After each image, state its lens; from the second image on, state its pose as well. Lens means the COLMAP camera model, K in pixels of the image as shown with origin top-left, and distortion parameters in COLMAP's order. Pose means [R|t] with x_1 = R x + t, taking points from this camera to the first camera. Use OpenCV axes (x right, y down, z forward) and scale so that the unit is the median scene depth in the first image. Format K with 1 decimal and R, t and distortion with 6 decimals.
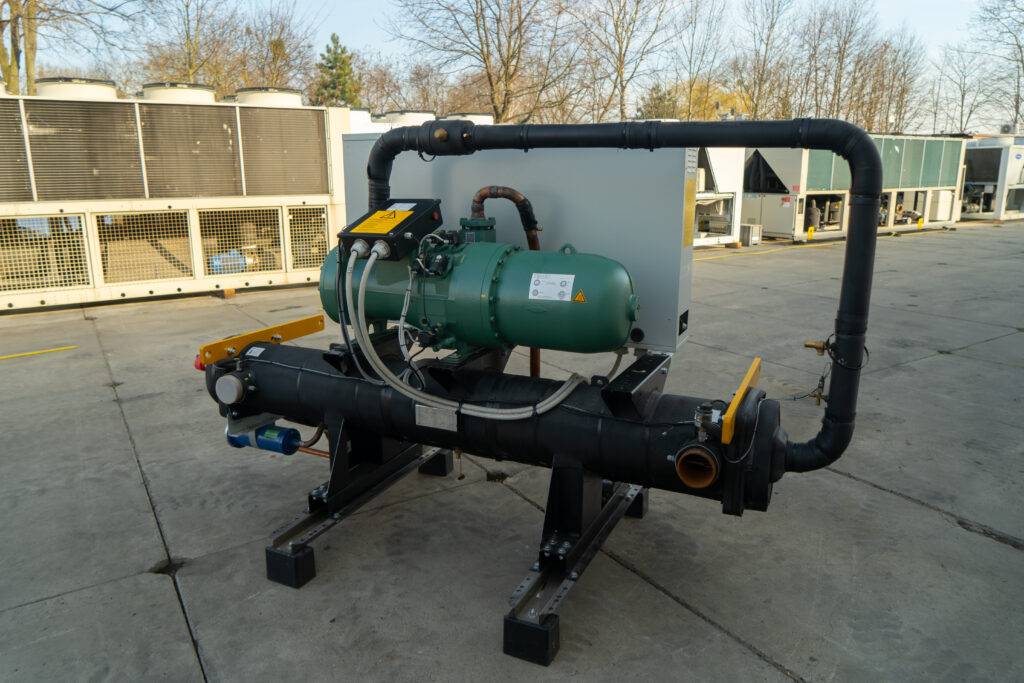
lens RADIAL K [[695.1, 0, 512.0], [0, 695.1, 341.5], [0, 0, 1]] dist [-0.010410, -0.000735]
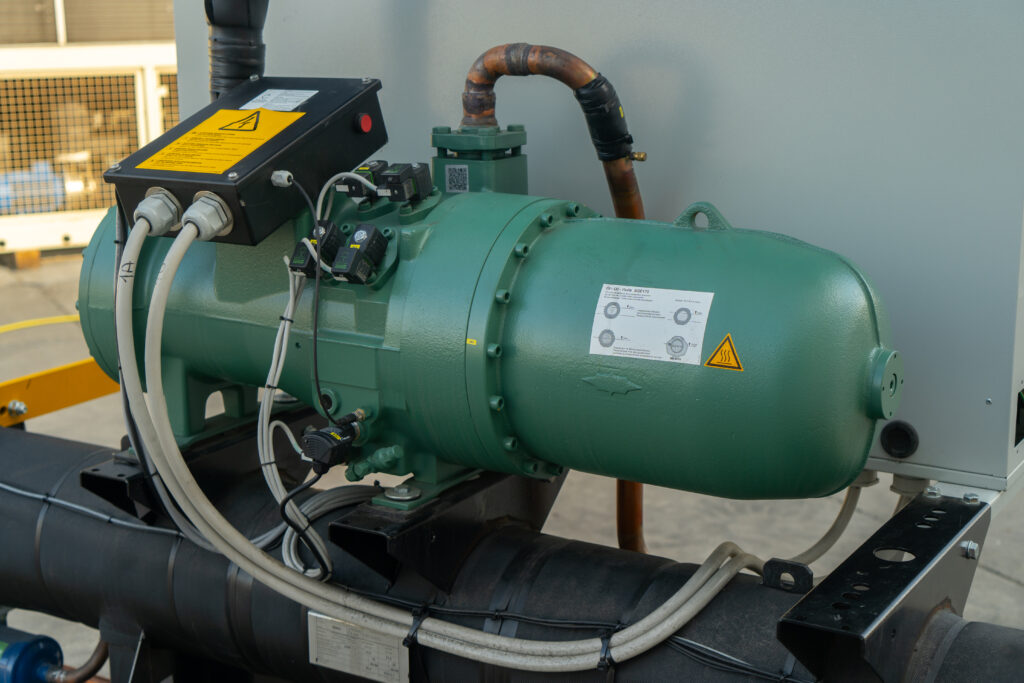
lens RADIAL K [[1519.9, 0, 512.0], [0, 1519.9, 341.5], [0, 0, 1]] dist [0.039575, 0.101694]
pose [[0.994293, 0.014466, -0.105696, 0.063064], [-0.015359, 0.999853, -0.007643, -0.056314], [0.105570, 0.009222, 0.994369, 0.176828]]
